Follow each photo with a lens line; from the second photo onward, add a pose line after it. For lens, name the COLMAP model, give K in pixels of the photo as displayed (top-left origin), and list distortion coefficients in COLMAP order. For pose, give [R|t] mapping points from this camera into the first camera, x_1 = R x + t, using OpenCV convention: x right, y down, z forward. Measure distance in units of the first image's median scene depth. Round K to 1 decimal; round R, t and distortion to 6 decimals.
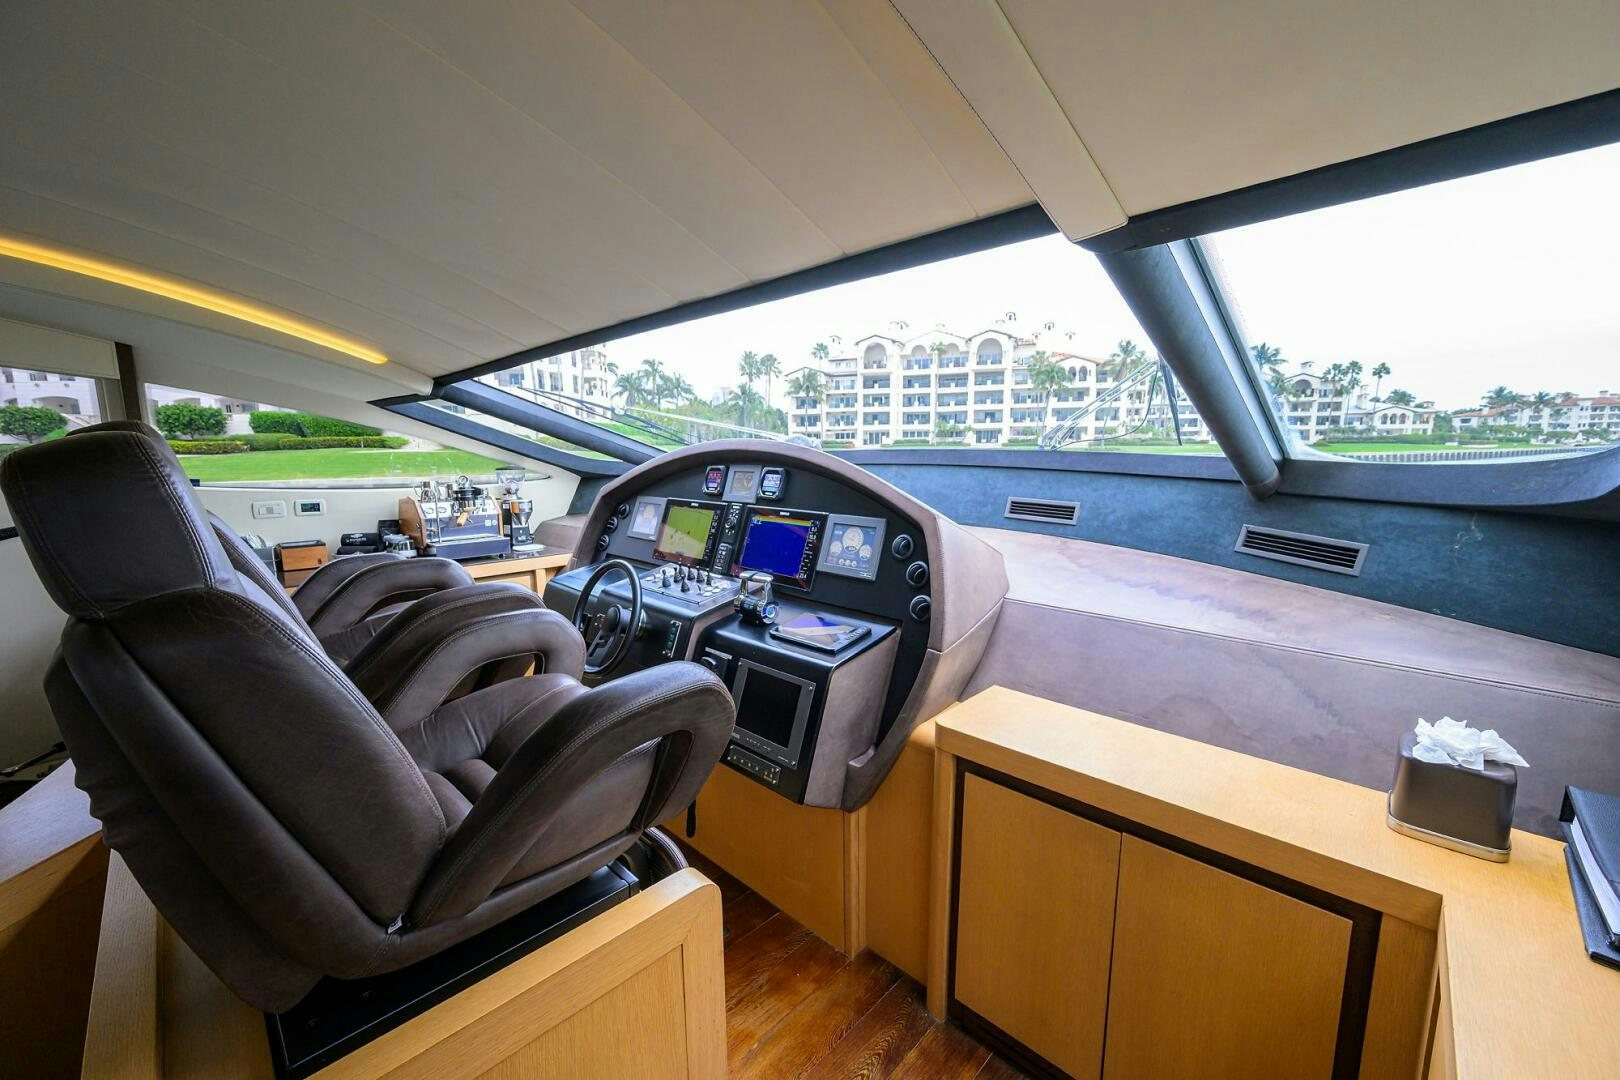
lens RADIAL K [[625.5, 0, 810.0], [0, 625.5, 540.0], [0, 0, 1]] dist [-0.008395, 0.003064]
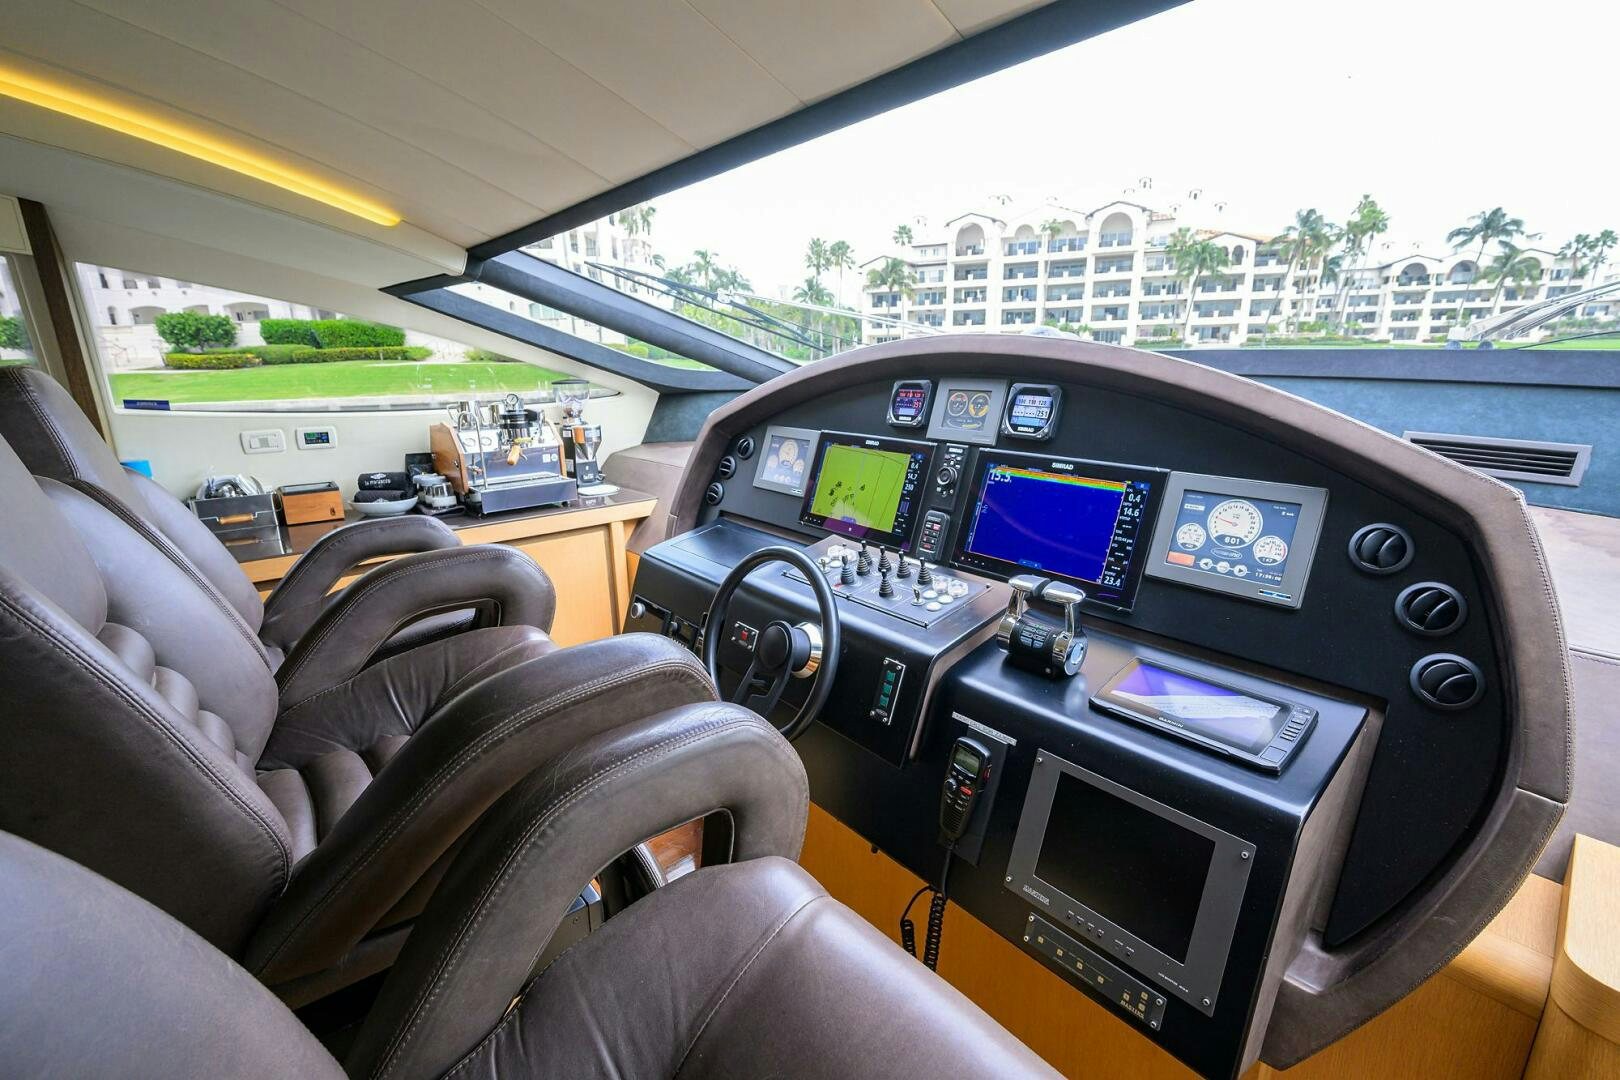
lens RADIAL K [[699.9, 0, 802.3], [0, 699.9, 538.8], [0, 0, 1]] dist [0.002828, 0.000540]
pose [[0.994431, 0.020009, -0.103477, -0.113088], [-0.008425, 0.993763, 0.111192, -0.024314], [0.105056, -0.109701, 0.988397, 0.181008]]
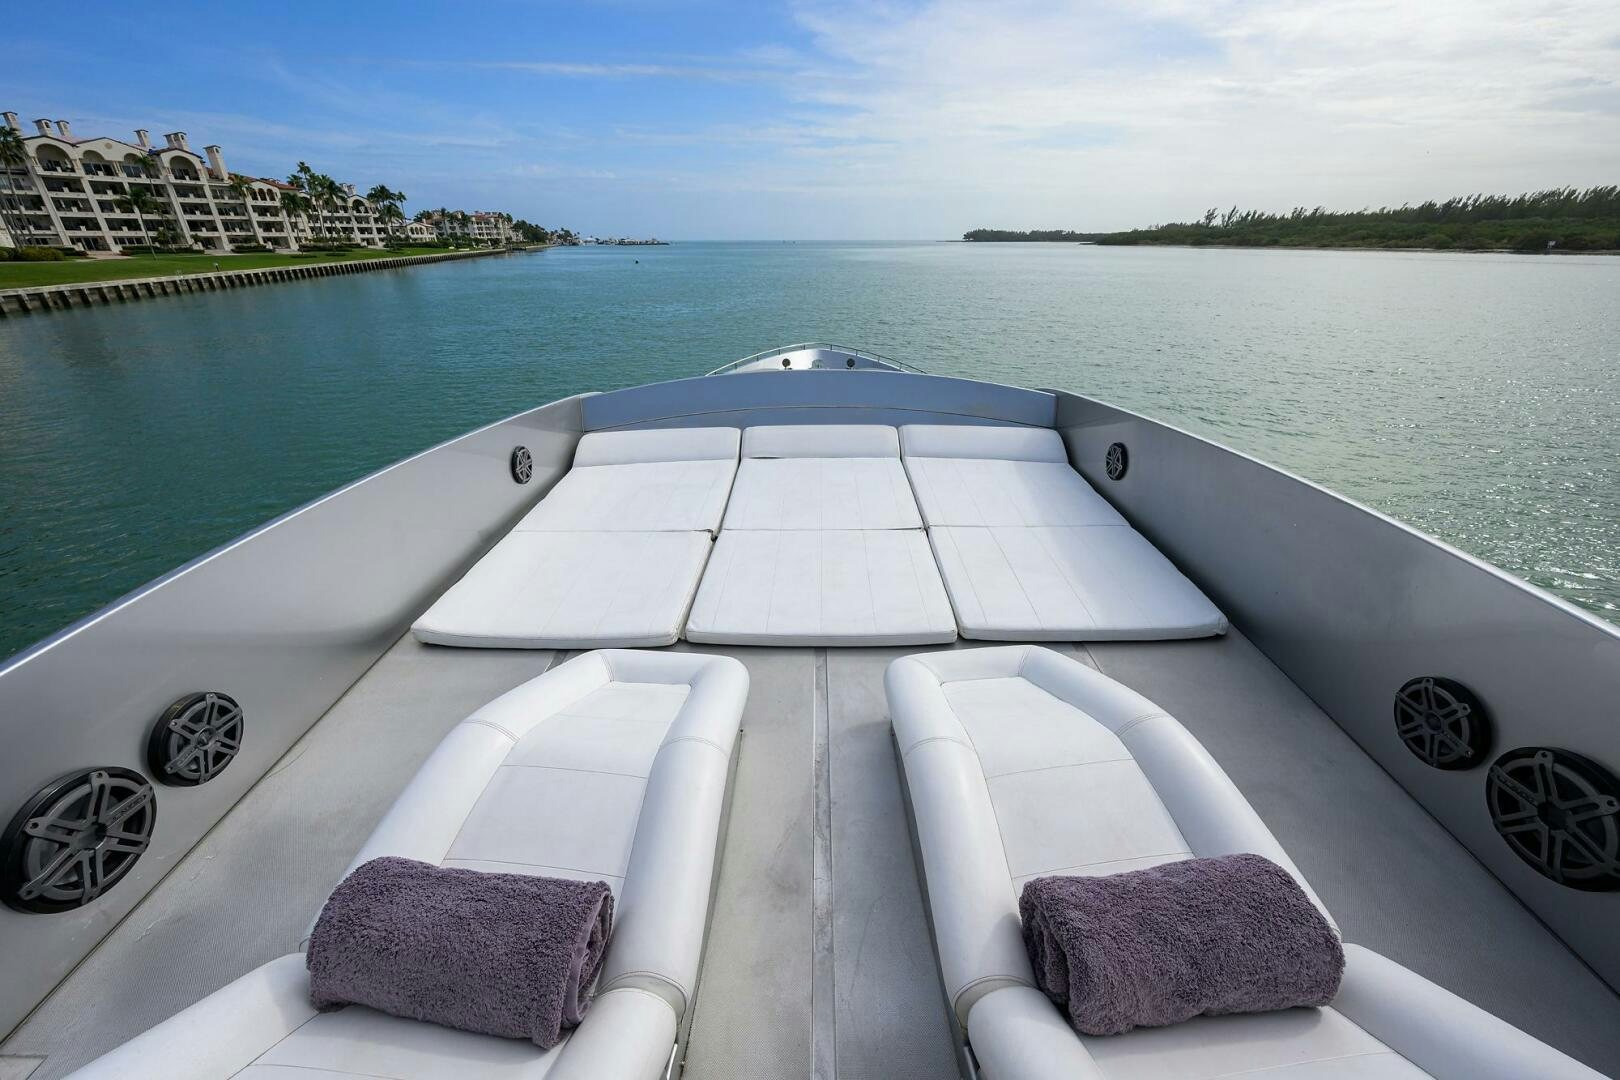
lens RADIAL K [[625.5, 0, 810.0], [0, 625.5, 540.0], [0, 0, 1]] dist [-0.008395, 0.003064]
pose [[0.198386, -0.415928, 0.887495, -7.273787], [0.142464, 0.908113, 0.393745, 0.482604], [-0.969715, 0.048323, 0.239412, -3.850168]]
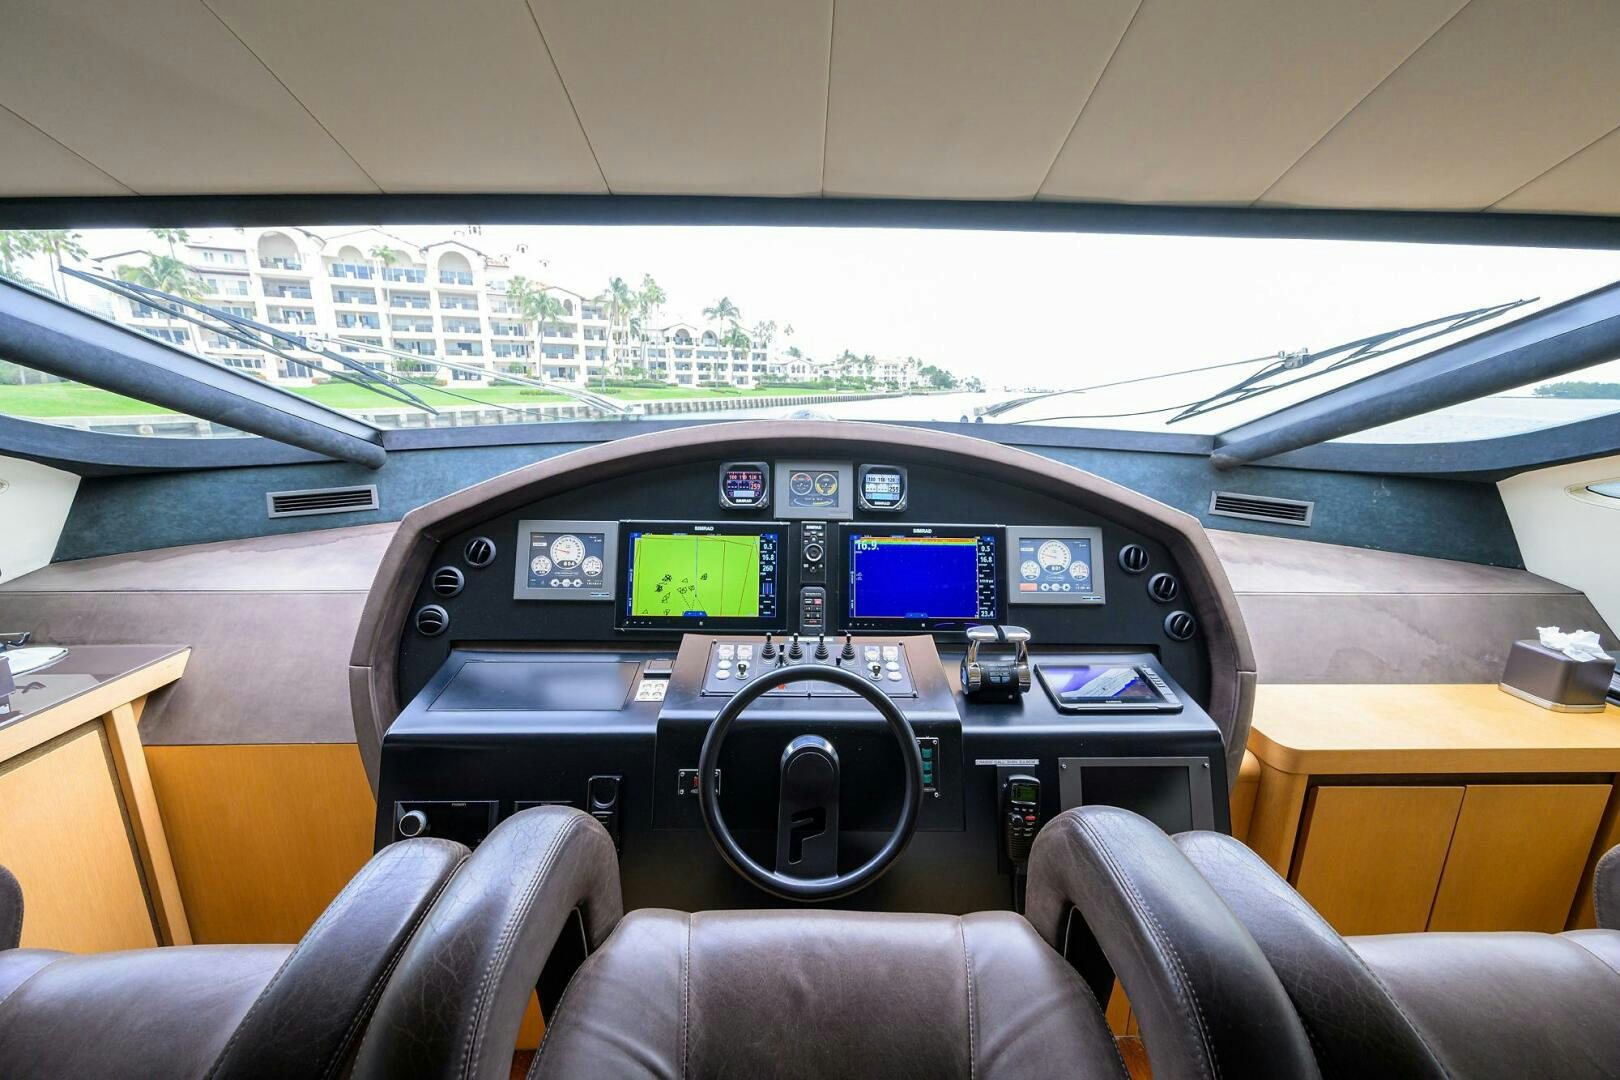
lens RADIAL K [[648.1, 0, 817.2], [0, 648.1, 539.0], [0, 0, 1]] dist [0.008851, -0.000358]
pose [[0.695543, -0.145309, 0.703637, -0.341588], [0.084366, 0.989078, 0.120861, -0.070394], [-0.713514, -0.024701, 0.700205, 0.311296]]
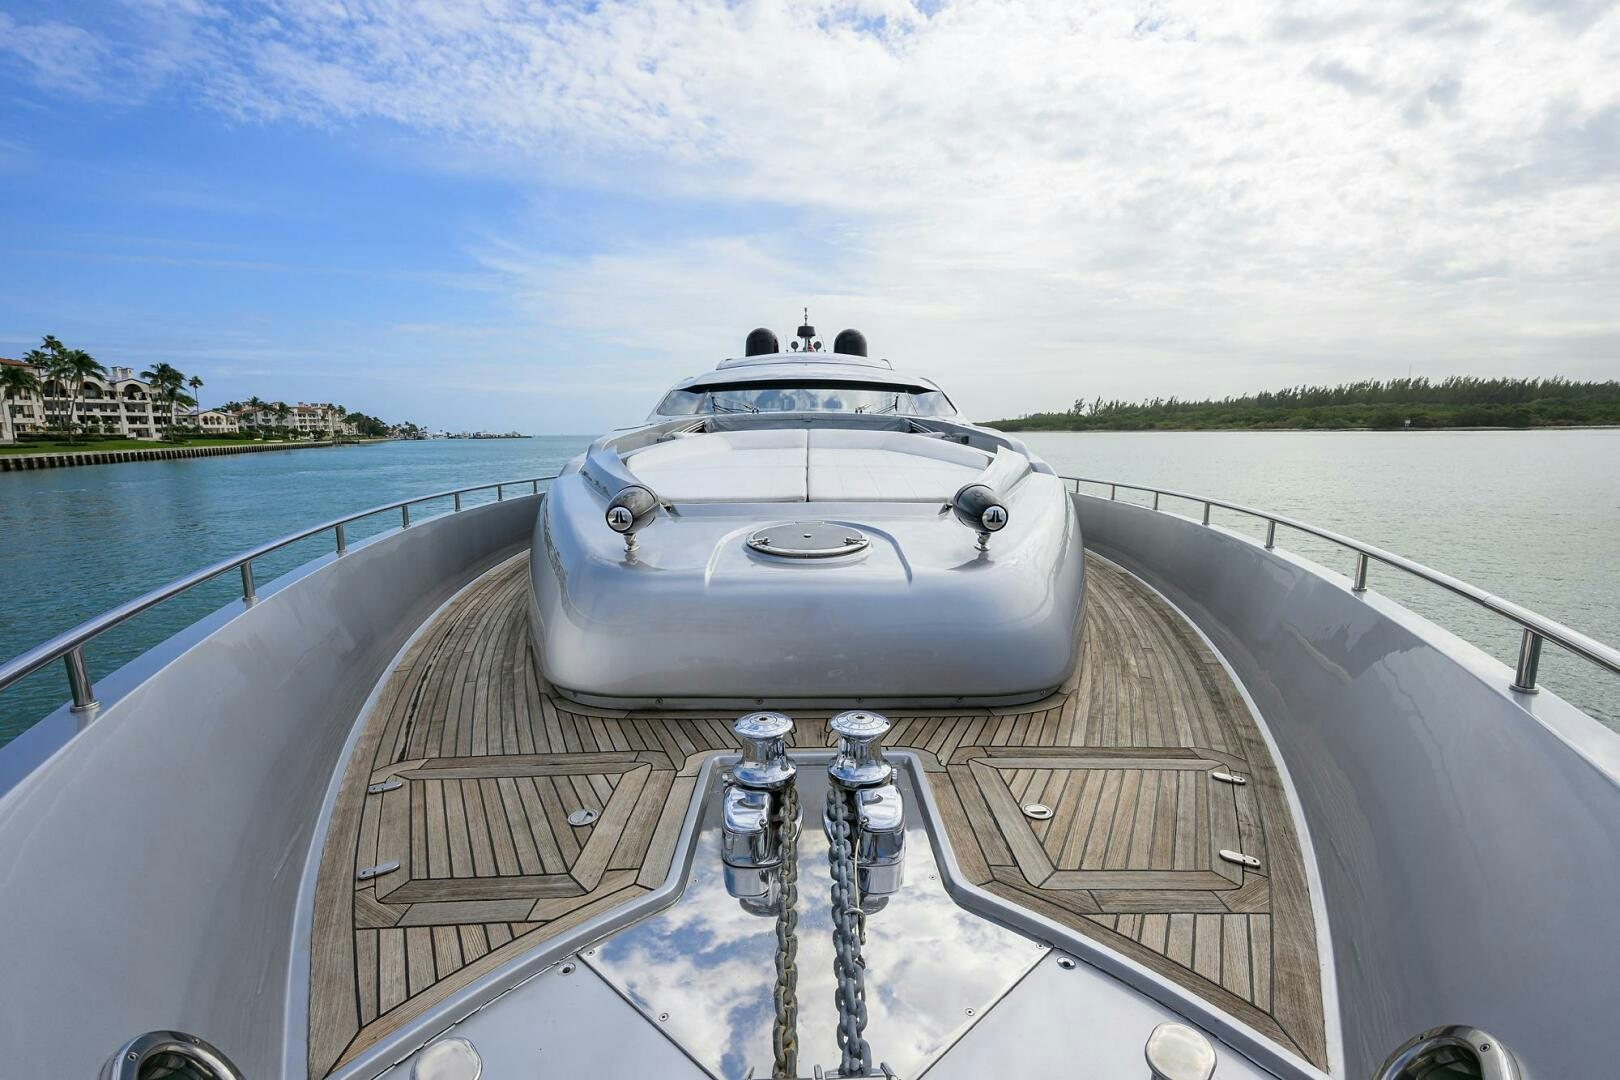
lens RADIAL K [[699.9, 0, 802.3], [0, 699.9, 538.8], [0, 0, 1]] dist [0.002828, 0.000540]
pose [[0.032350, -0.141340, 0.989432, -5.869087], [0.157833, 0.978252, 0.134583, 0.504263], [-0.986936, 0.151812, 0.053954, -2.922448]]
